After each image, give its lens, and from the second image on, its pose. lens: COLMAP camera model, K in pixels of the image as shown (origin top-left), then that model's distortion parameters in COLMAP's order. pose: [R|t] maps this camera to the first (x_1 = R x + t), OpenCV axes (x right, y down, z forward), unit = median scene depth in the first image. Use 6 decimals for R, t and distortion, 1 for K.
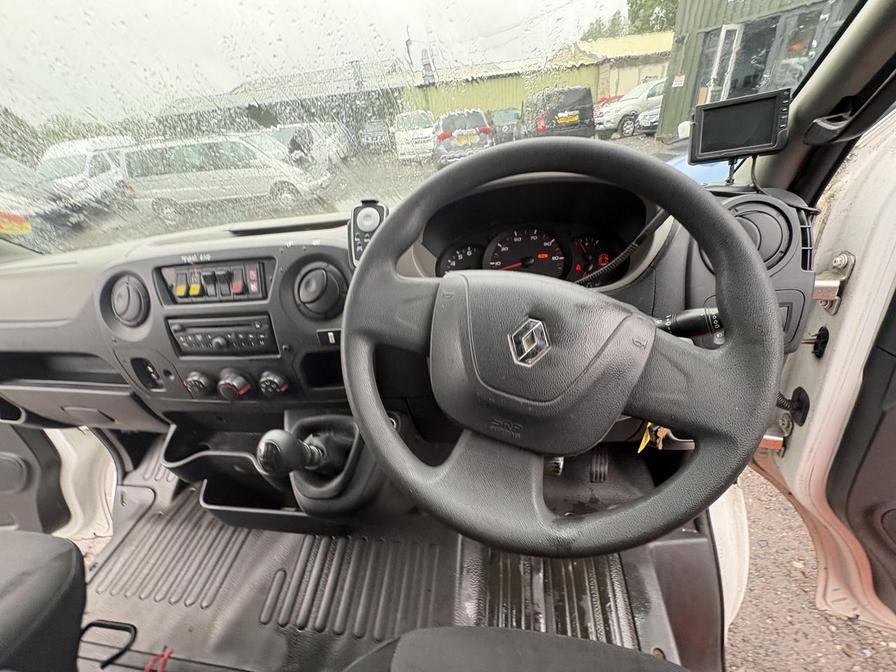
lens RADIAL K [[365.3, 0, 448.0], [0, 365.3, 336.0], [0, 0, 1]] dist [-0.000650, 0.004952]
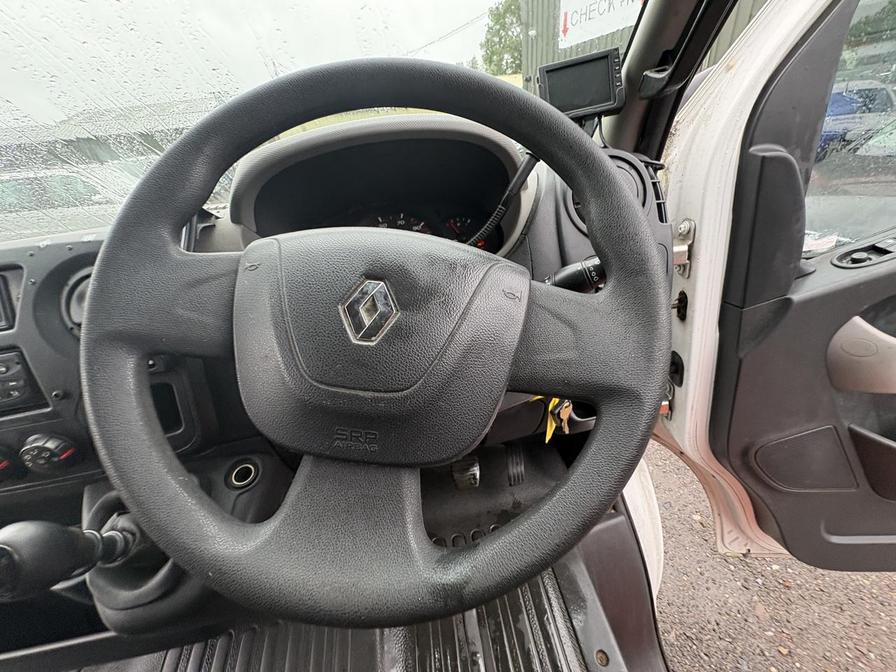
lens RADIAL K [[365.3, 0, 448.0], [0, 365.3, 336.0], [0, 0, 1]] dist [-0.000650, 0.004952]
pose [[0.961240, -0.133718, 0.241117, 0.097870], [0.149447, 0.987600, -0.048085, 0.061784], [-0.231697, 0.082255, 0.969304, 0.145670]]
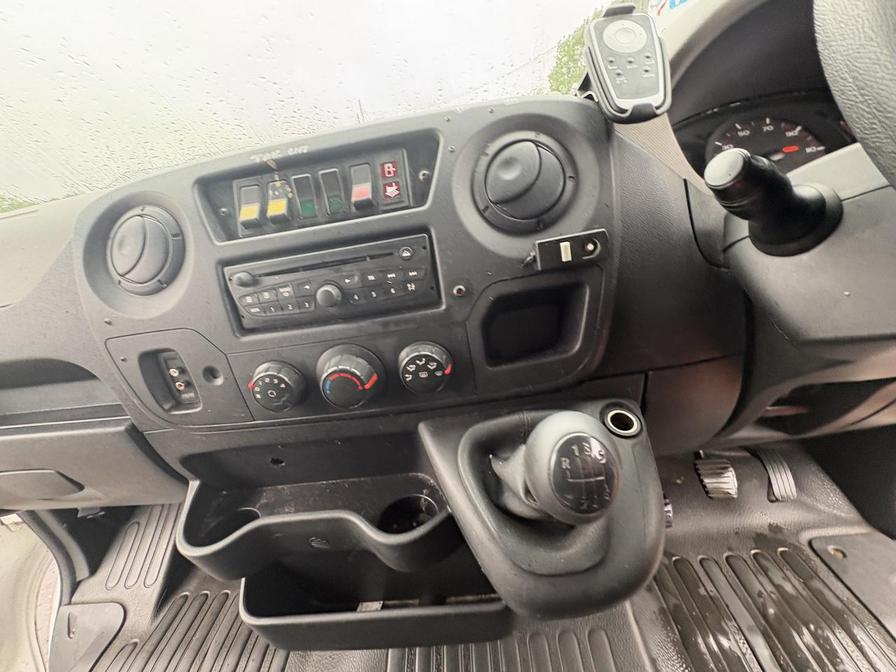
lens RADIAL K [[365.3, 0, 448.0], [0, 365.3, 336.0], [0, 0, 1]] dist [-0.000650, 0.004952]
pose [[0.991611, -0.079829, 0.101662, -0.485650], [0.092876, 0.987043, -0.130842, 0.160151], [-0.089900, 0.139186, 0.986177, 0.432019]]
